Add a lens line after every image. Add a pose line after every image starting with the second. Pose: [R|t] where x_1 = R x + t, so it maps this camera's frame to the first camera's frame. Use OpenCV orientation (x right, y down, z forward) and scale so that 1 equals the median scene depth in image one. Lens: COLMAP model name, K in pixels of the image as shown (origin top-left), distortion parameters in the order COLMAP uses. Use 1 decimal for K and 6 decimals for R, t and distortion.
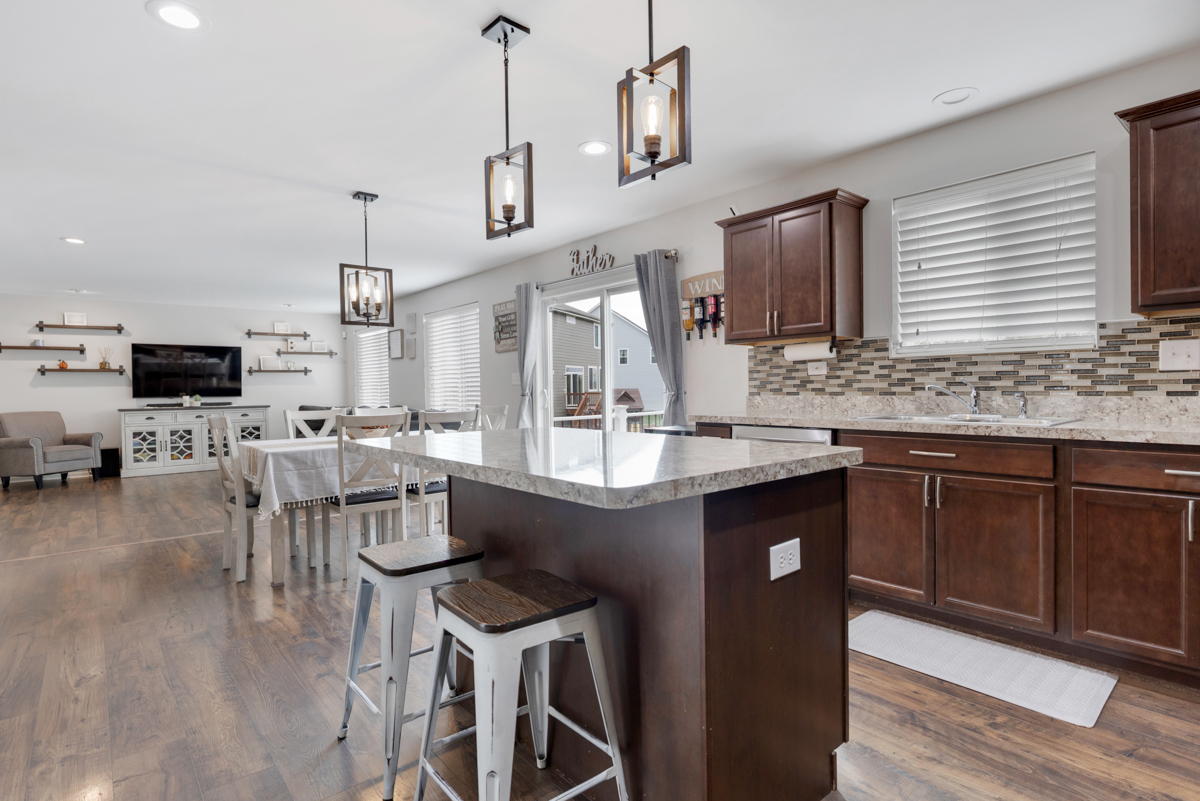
lens RADIAL K [[620.8, 0, 603.5], [0, 620.8, 391.6], [0, 0, 1]] dist [-0.006859, -0.000267]
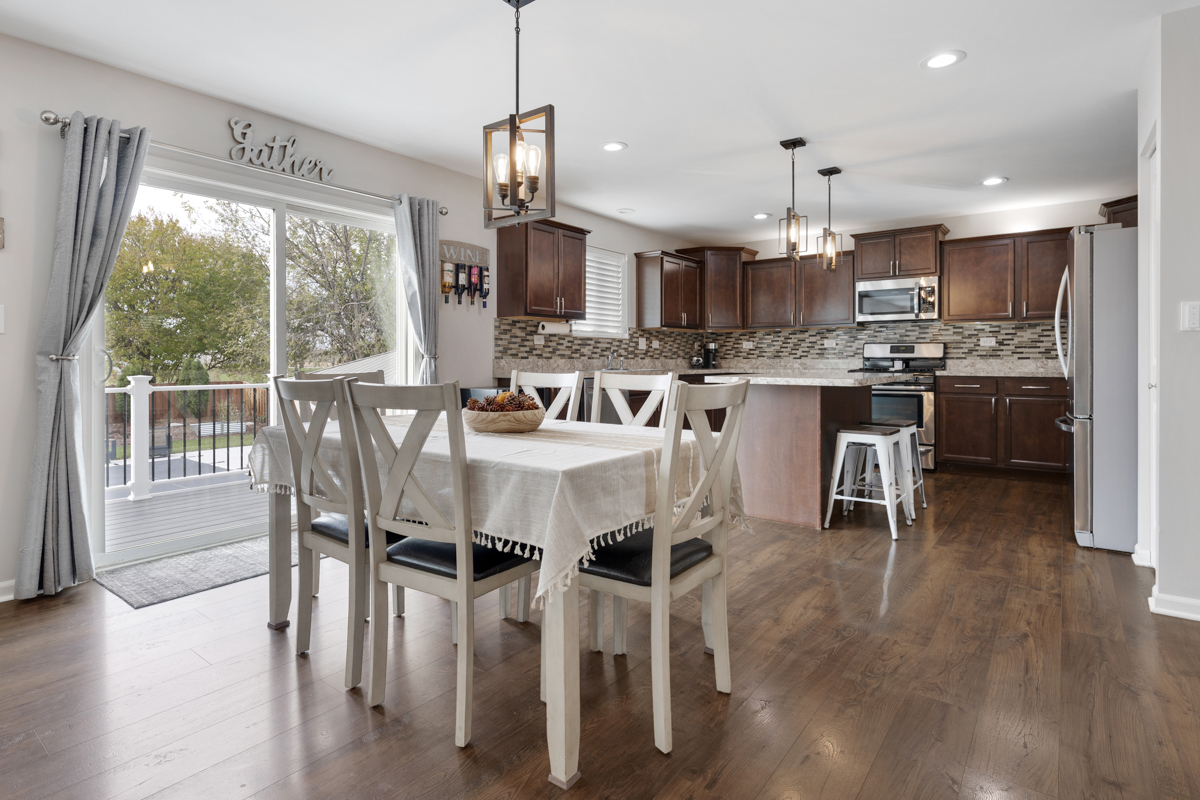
lens RADIAL K [[620.8, 0, 594.3], [0, 620.8, 353.3], [0, 0, 1]] dist [-0.006859, -0.000267]
pose [[-0.225348, 0.025518, 0.973944, -1.158784], [0.010391, 0.999663, -0.023788, 0.030463], [-0.974223, 0.004759, -0.225537, 1.312965]]
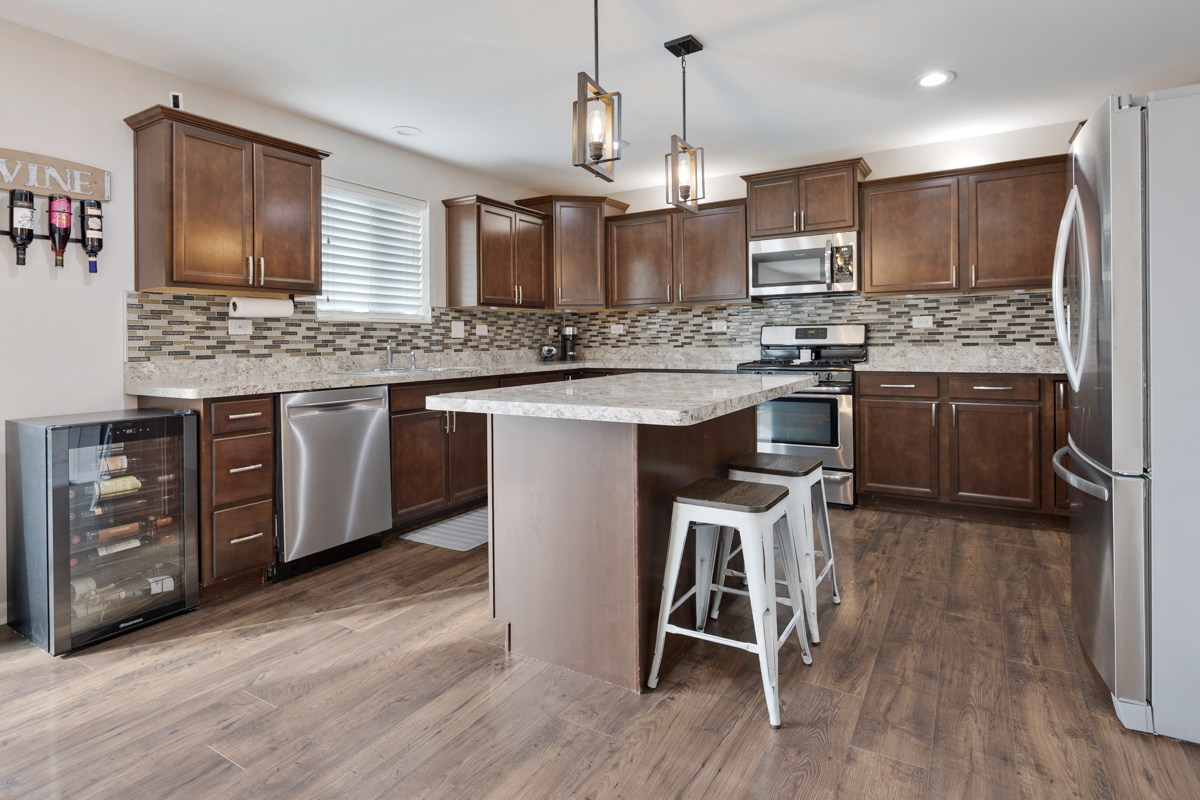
lens RADIAL K [[620.8, 0, 592.2], [0, 620.8, 339.6], [0, 0, 1]] dist [-0.006859, -0.000267]
pose [[-0.320218, 0.021581, 0.947098, -0.697738], [0.025022, 0.999584, -0.014317, 0.005272], [-0.947013, 0.019114, -0.320625, 0.891050]]
